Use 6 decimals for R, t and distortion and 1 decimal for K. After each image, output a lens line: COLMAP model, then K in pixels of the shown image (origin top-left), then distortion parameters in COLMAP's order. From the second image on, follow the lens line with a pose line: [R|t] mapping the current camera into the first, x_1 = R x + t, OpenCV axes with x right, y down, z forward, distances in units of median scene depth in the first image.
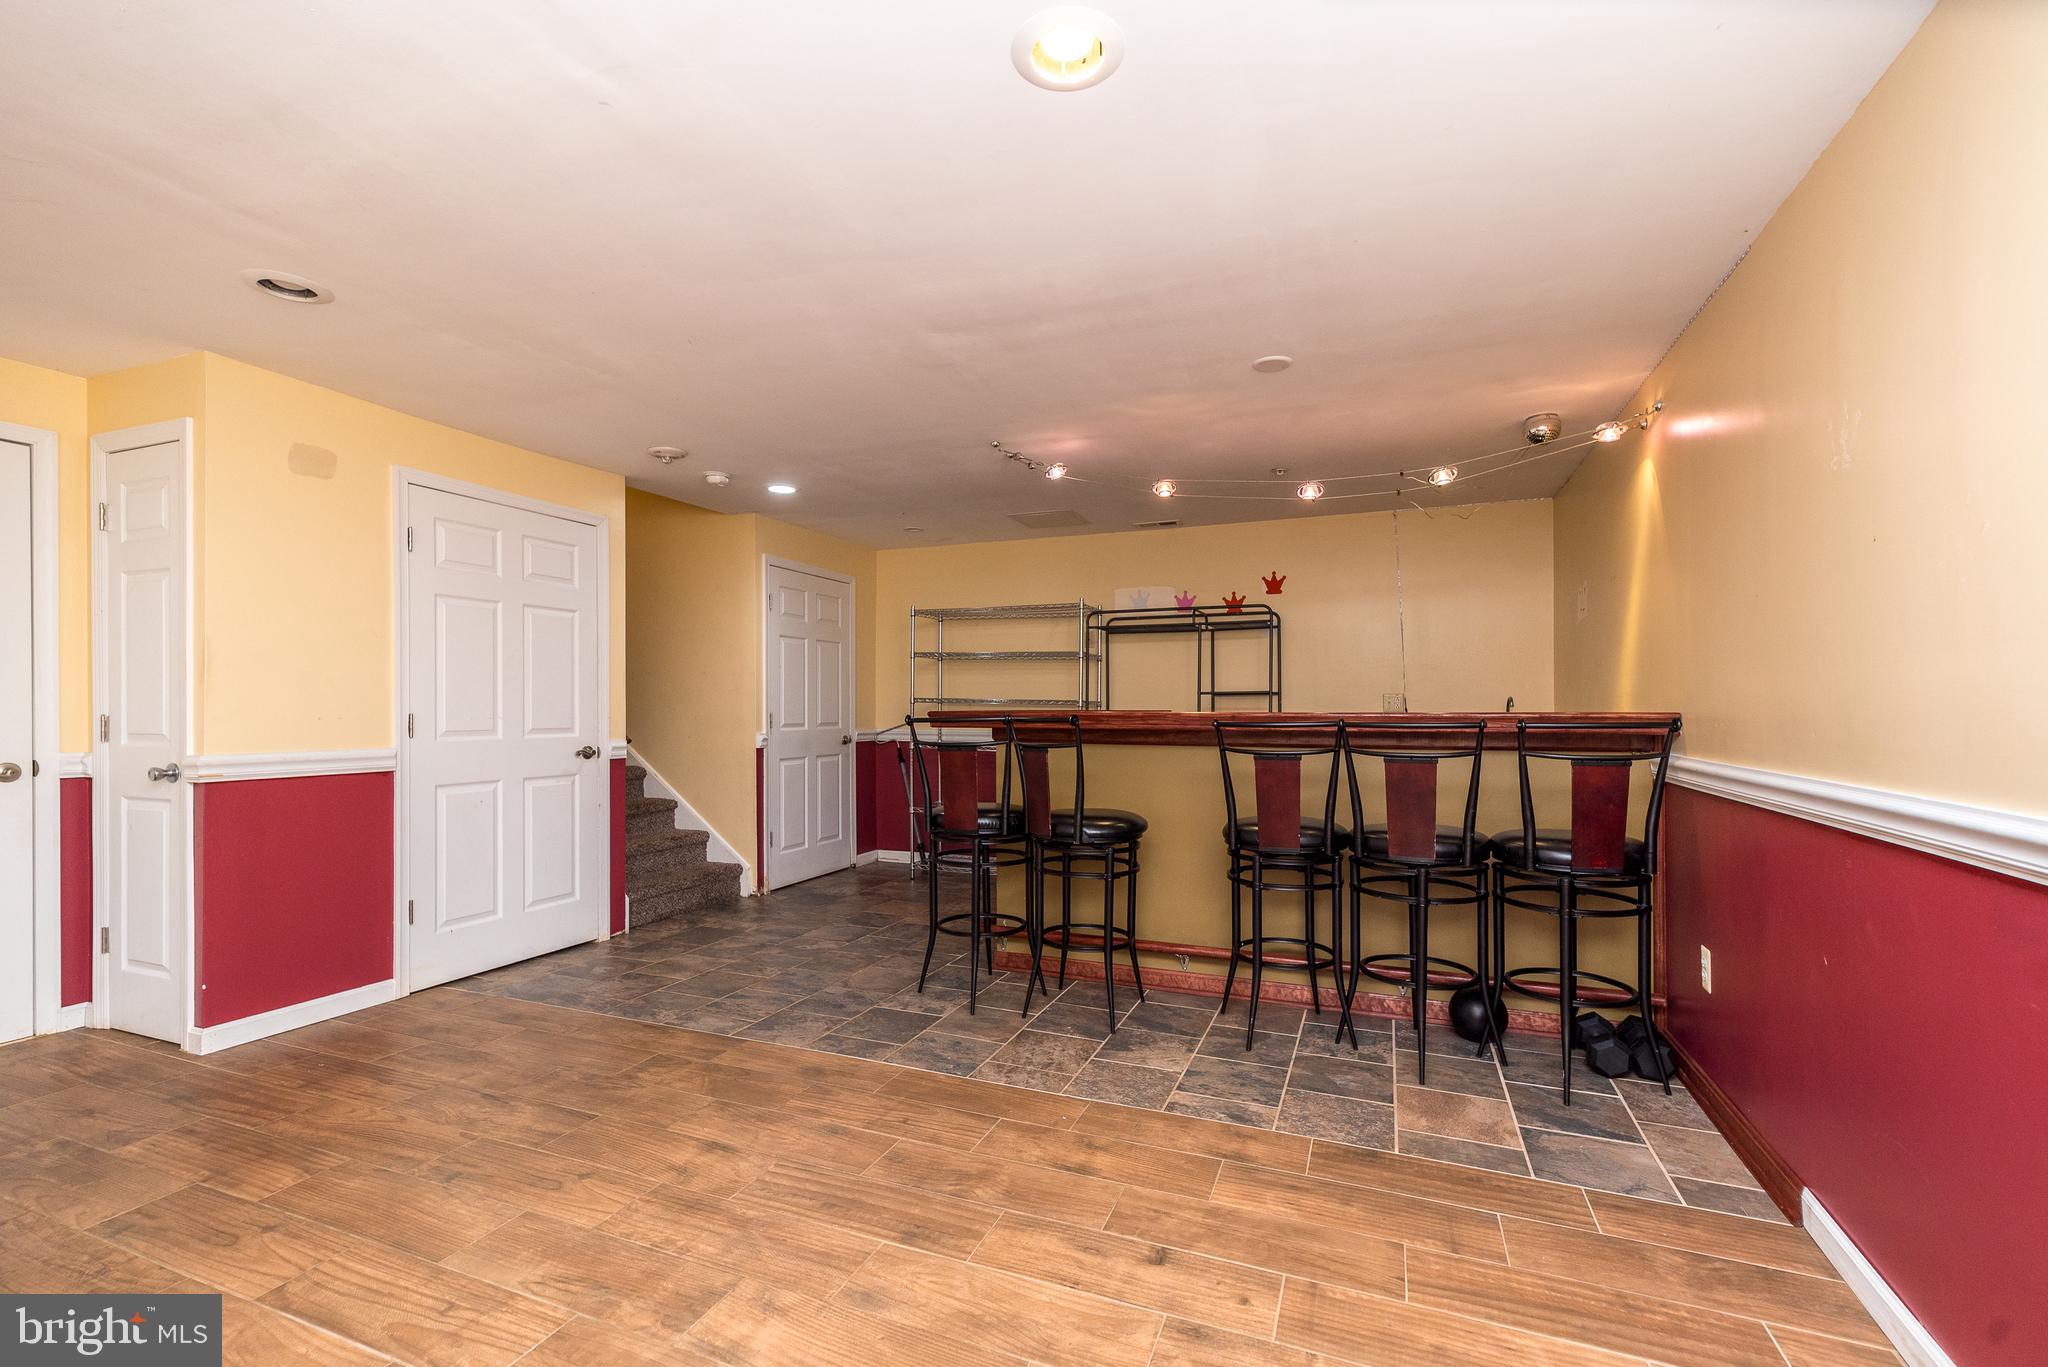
lens RADIAL K [[900.7, 0, 1022.4], [0, 900.7, 703.8], [0, 0, 1]] dist [0.006149, 0.001886]
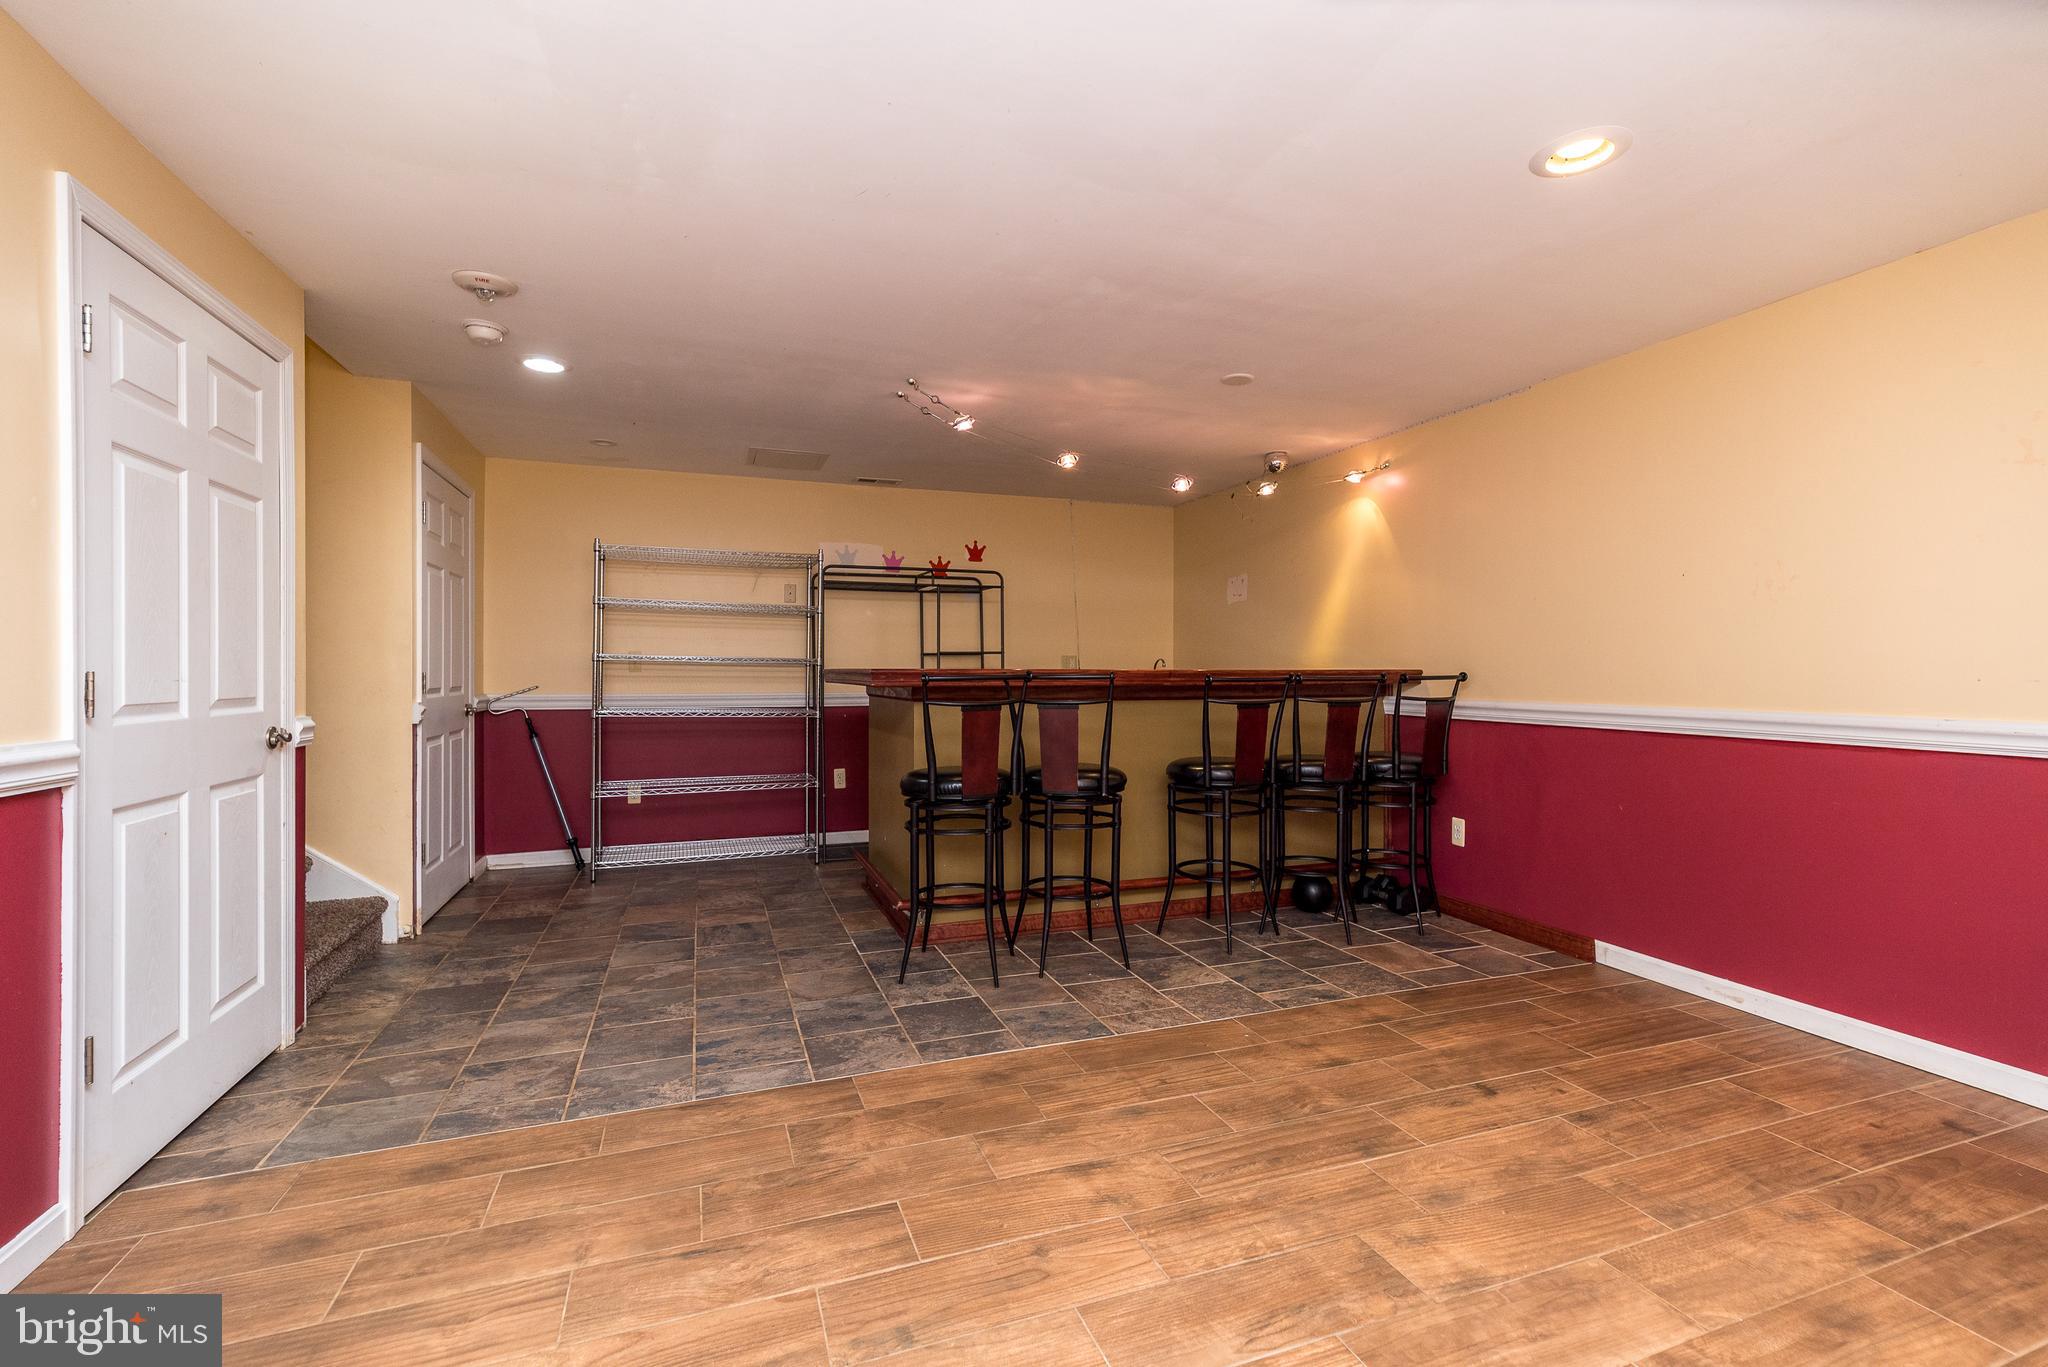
lens RADIAL K [[900.7, 0, 1018.4], [0, 900.7, 669.7], [0, 0, 1]] dist [0.006149, 0.001886]
pose [[0.735985, -0.000905, 0.676997, -0.685356], [-0.002417, 0.999989, 0.003965, 0.005430], [-0.676993, -0.004554, 0.735975, 0.285758]]
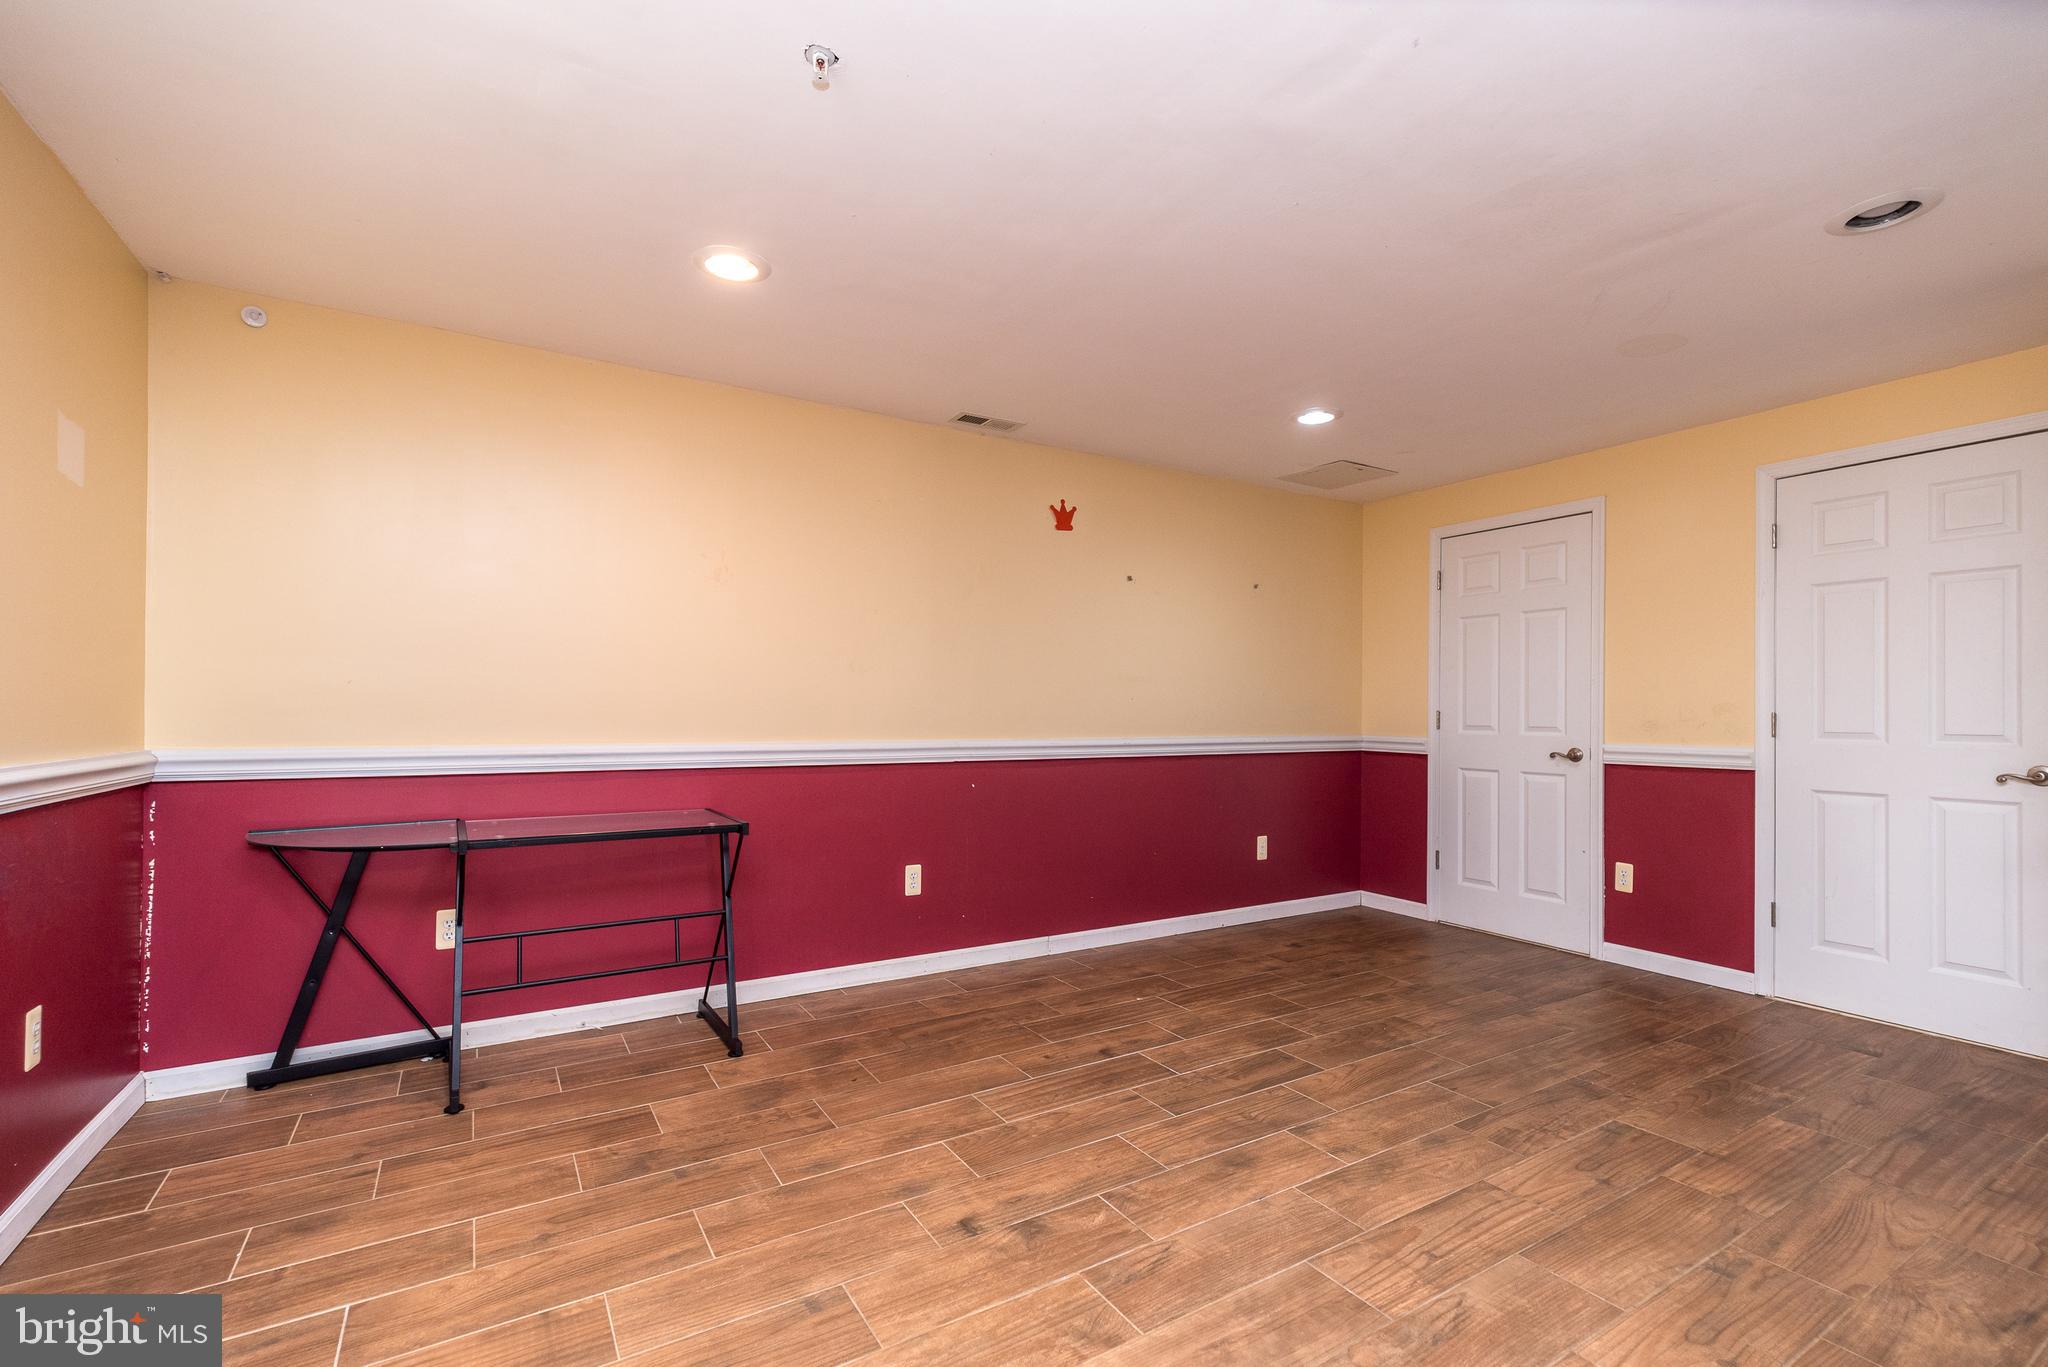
lens RADIAL K [[900.7, 0, 1017.6], [0, 900.7, 696.5], [0, 0, 1]] dist [0.006149, 0.001886]
pose [[-0.590168, -0.012969, -0.807176, 0.278991], [-0.004400, 0.999908, -0.012848, 0.009021], [0.807268, -0.004031, -0.590171, 0.644070]]
